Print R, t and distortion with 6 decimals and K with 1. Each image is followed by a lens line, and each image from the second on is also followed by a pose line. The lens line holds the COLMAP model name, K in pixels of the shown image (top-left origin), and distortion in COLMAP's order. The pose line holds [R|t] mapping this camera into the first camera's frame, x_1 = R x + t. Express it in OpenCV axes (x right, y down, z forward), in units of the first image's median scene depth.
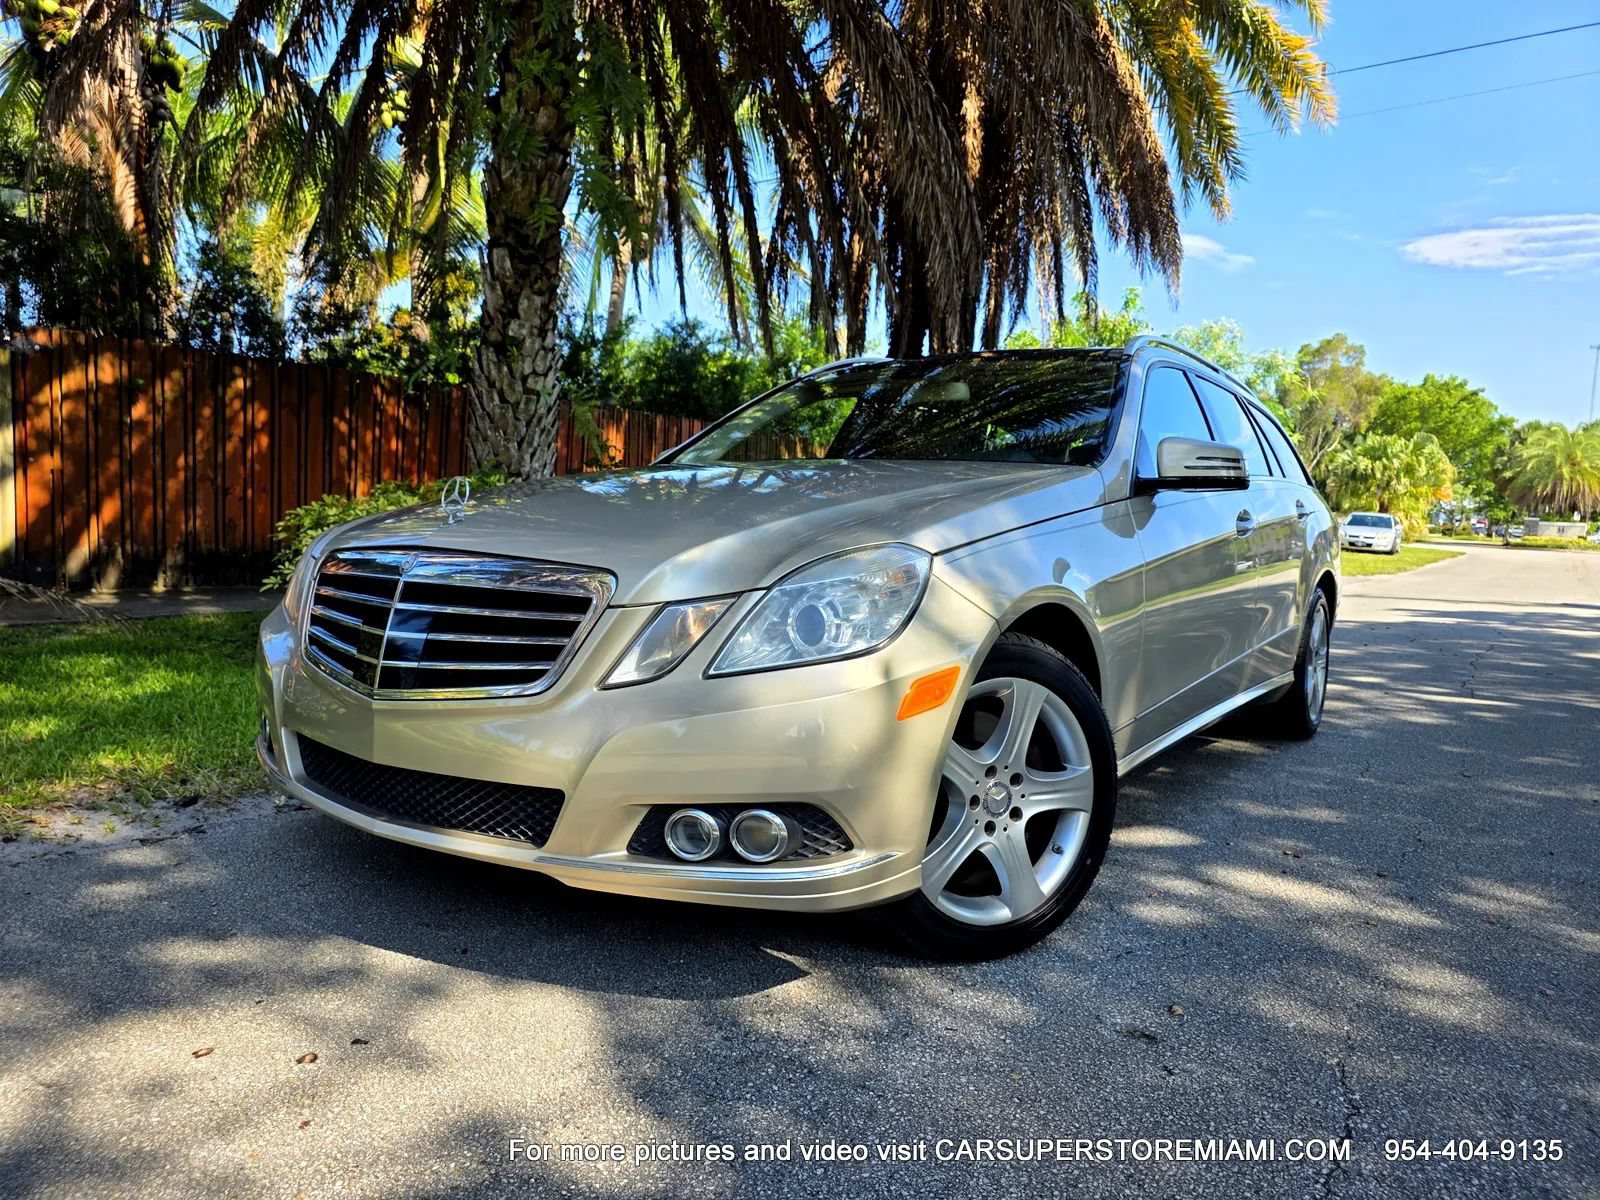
lens RADIAL K [[1095.1, 0, 789.3], [0, 1095.1, 602.5], [0, 0, 1]] dist [0.039440, -0.033544]
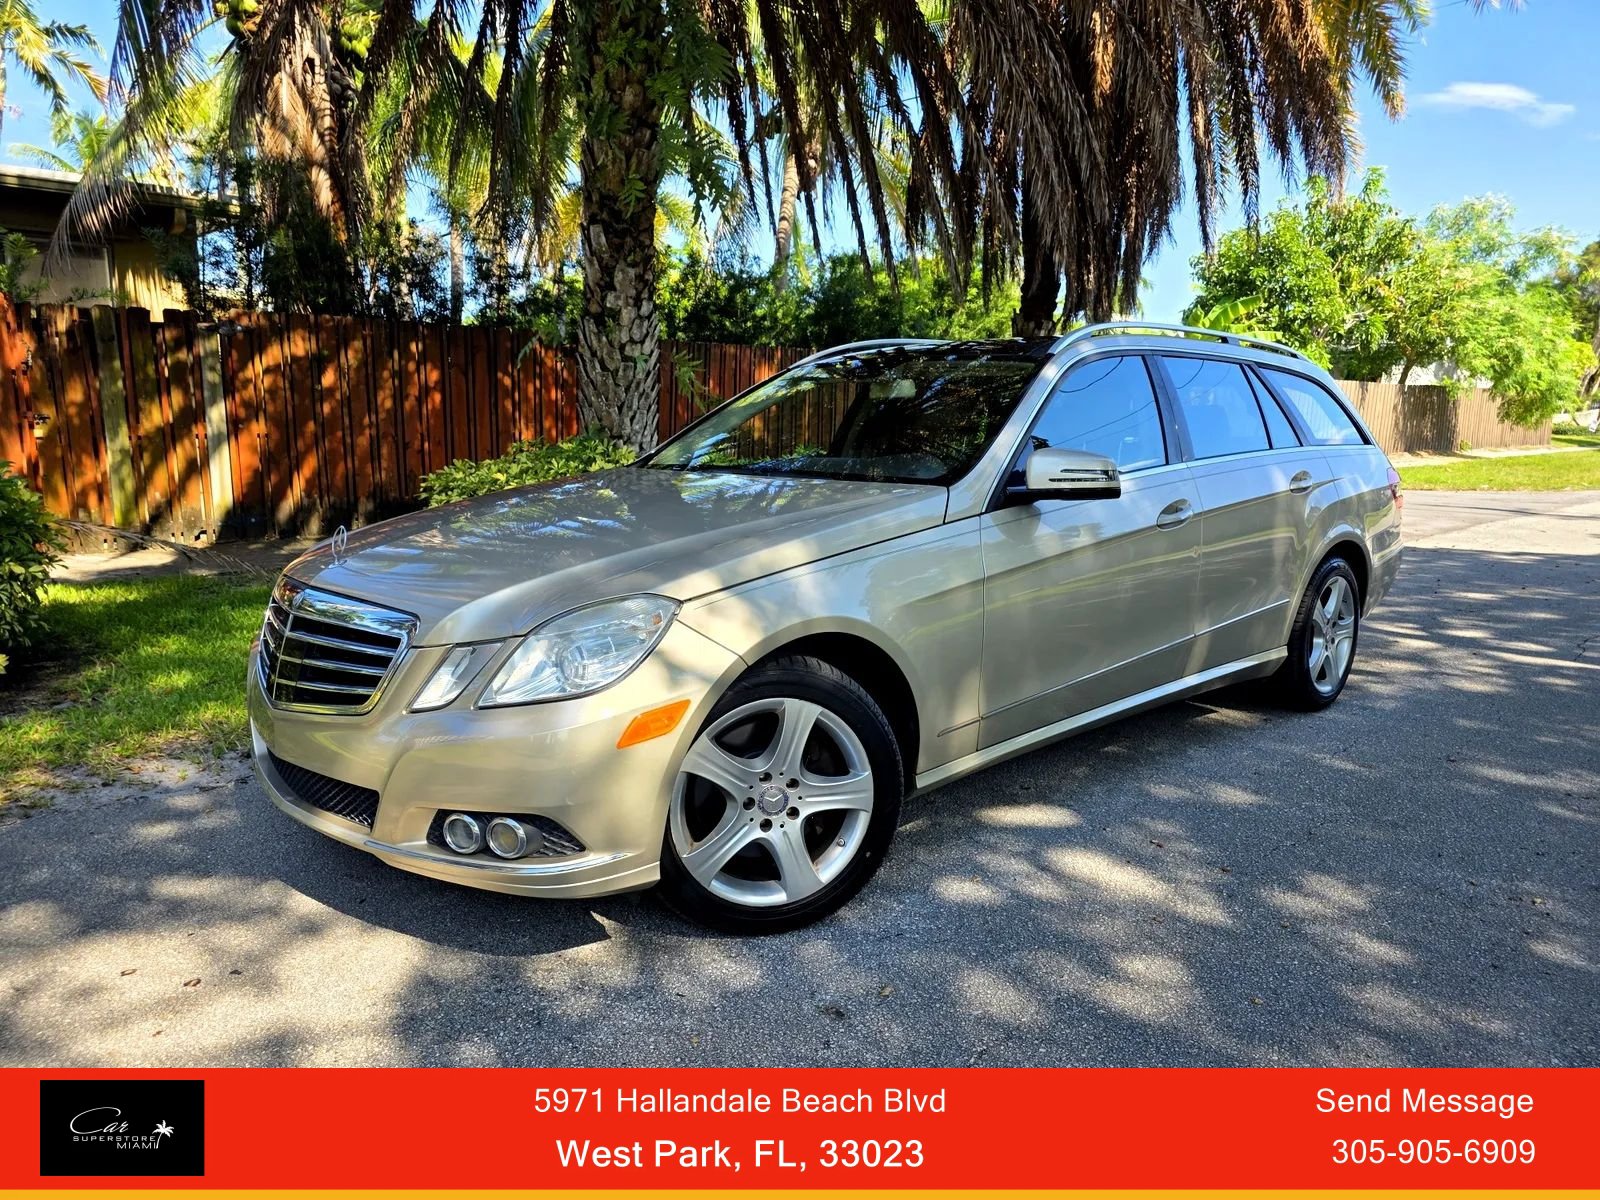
lens RADIAL K [[1095.1, 0, 802.9], [0, 1095.1, 602.9], [0, 0, 1]] dist [0.039440, -0.033544]
pose [[0.979901, 0.007410, -0.199347, 0.218749], [0.009550, 0.996421, 0.083983, -0.061763], [0.199256, -0.084198, 0.976324, -0.054330]]
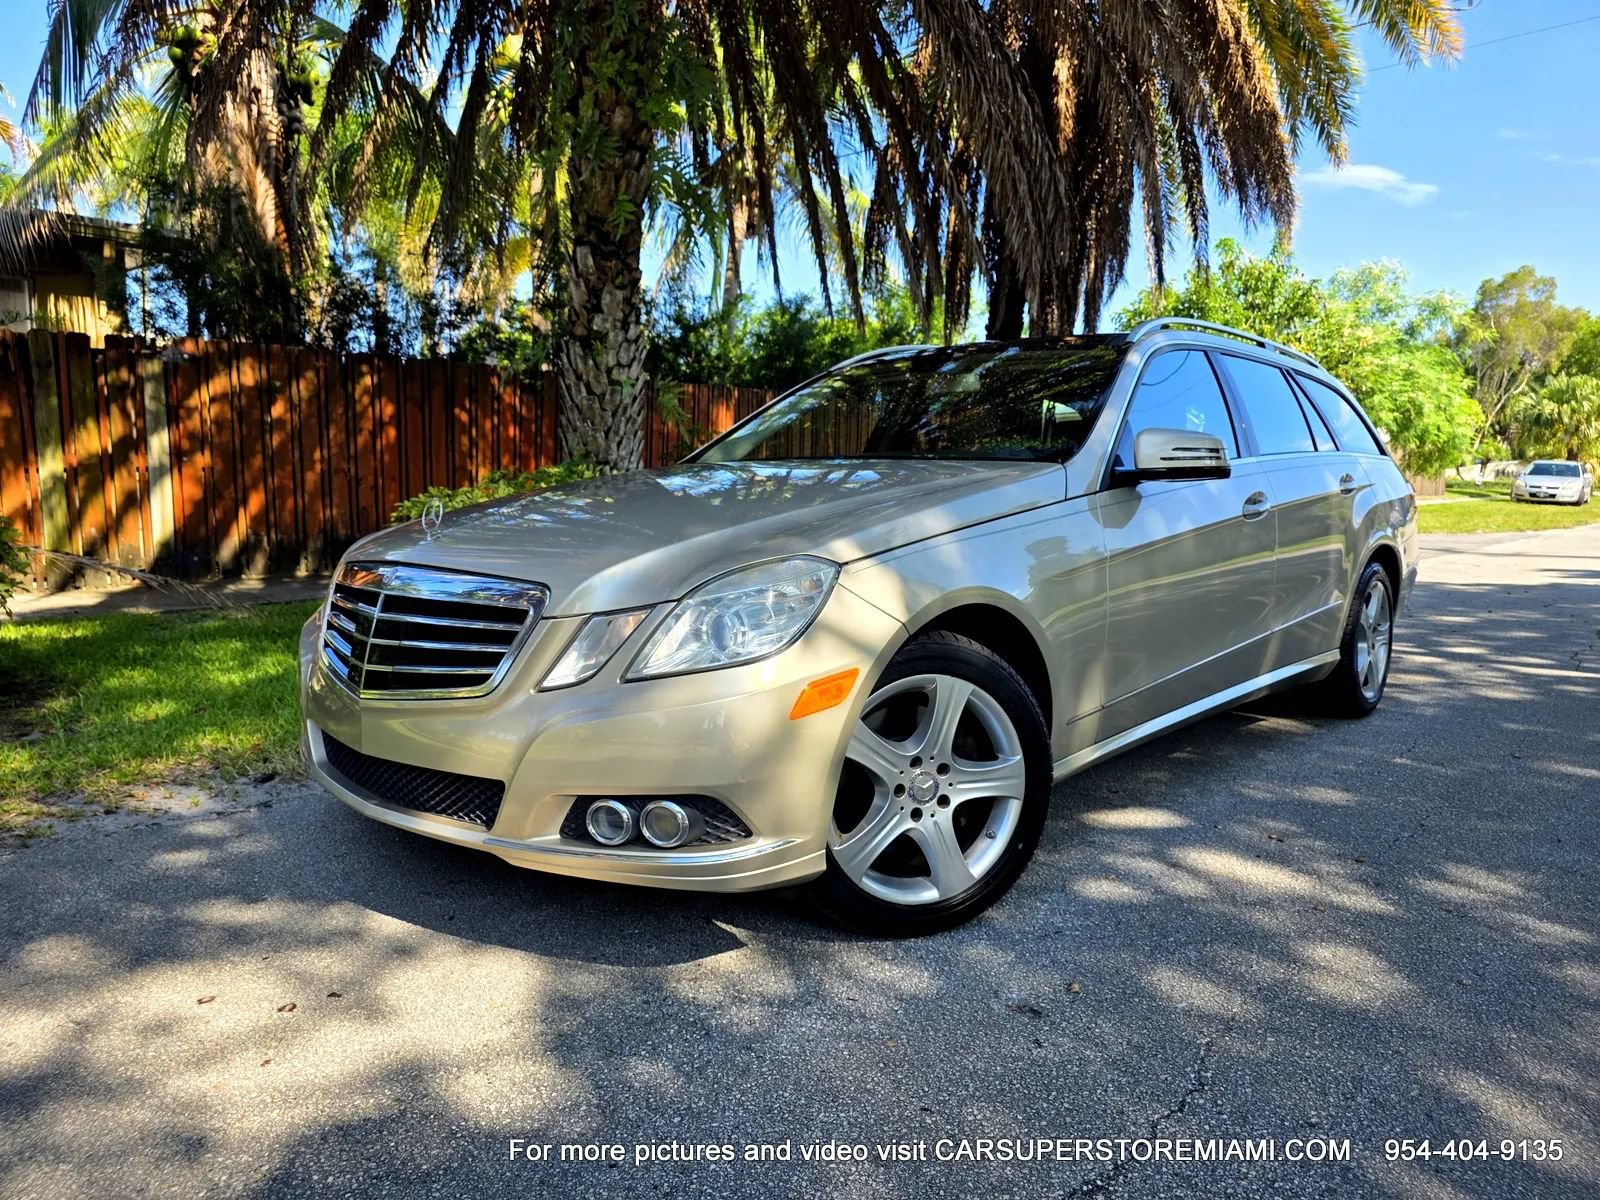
lens RADIAL K [[1095.1, 0, 803.7], [0, 1095.1, 601.2], [0, 0, 1]] dist [0.039440, -0.033544]
pose [[0.992389, -0.013406, -0.122411, 0.100239], [0.017239, 0.999392, 0.030303, -0.017996], [0.121931, -0.032183, 0.992017, -0.033866]]
